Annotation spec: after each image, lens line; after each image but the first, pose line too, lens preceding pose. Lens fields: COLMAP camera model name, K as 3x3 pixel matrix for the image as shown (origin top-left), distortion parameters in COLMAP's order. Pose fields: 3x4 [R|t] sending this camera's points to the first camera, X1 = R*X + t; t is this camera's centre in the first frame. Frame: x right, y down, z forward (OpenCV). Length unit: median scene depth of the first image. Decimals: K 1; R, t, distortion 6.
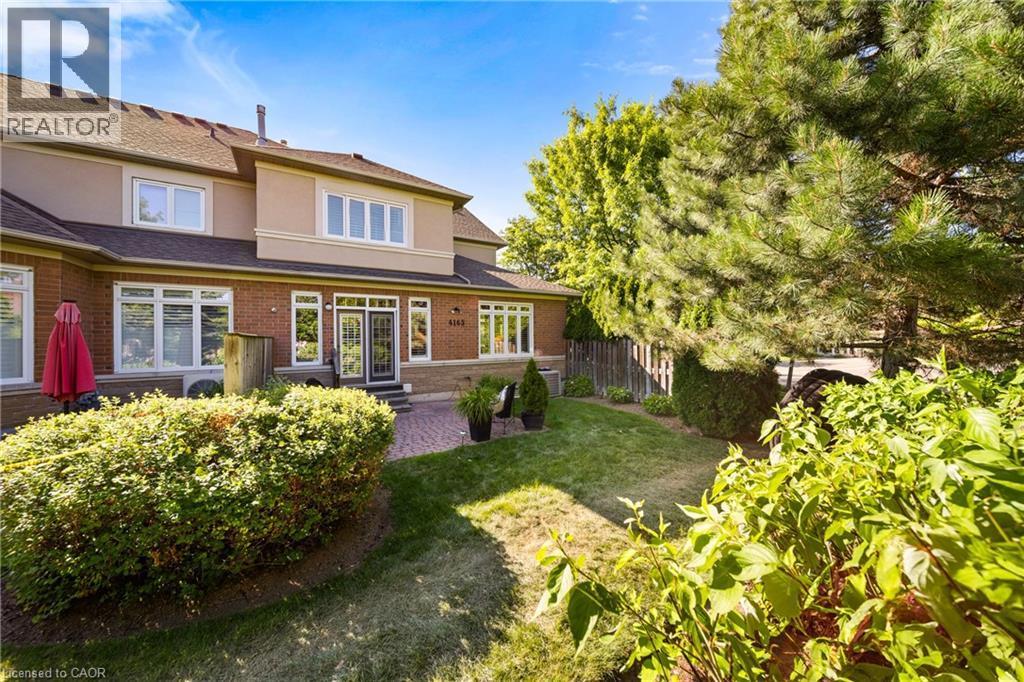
lens RADIAL K [[361.8, 0, 508.8], [0, 361.8, 333.5], [0, 0, 1]] dist [-0.002742, -0.000475]
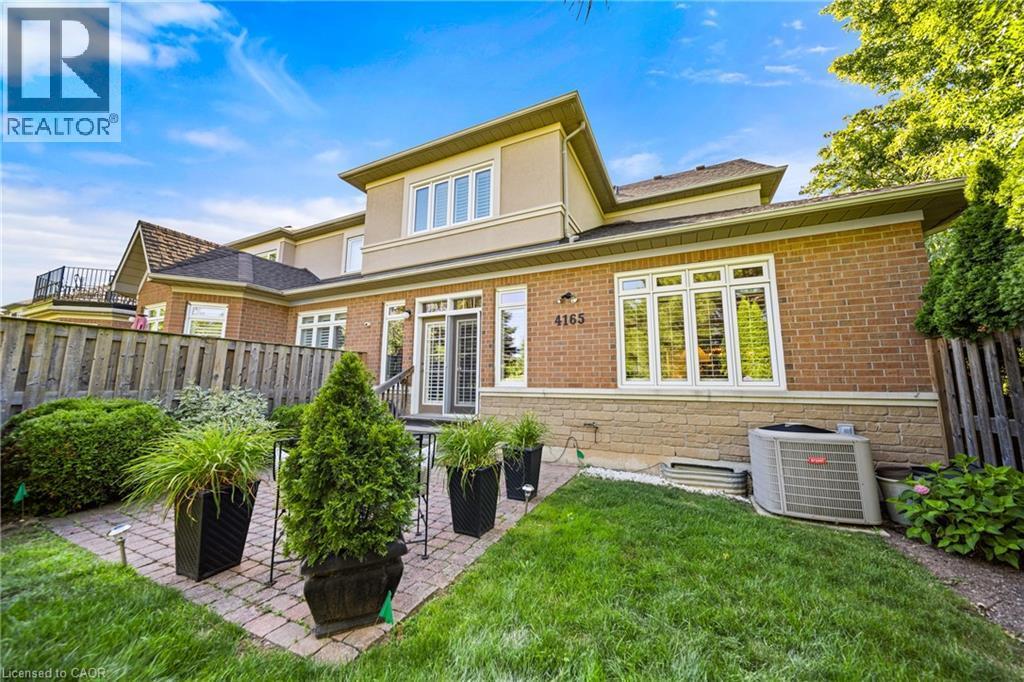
lens RADIAL K [[361.8, 0, 508.8], [0, 361.8, 333.5], [0, 0, 1]] dist [-0.002742, -0.000475]
pose [[0.513900, -0.087242, -0.853402, 0.300703], [0.001553, 0.994908, -0.100773, 0.049234], [0.857848, 0.050462, 0.511419, 0.695503]]
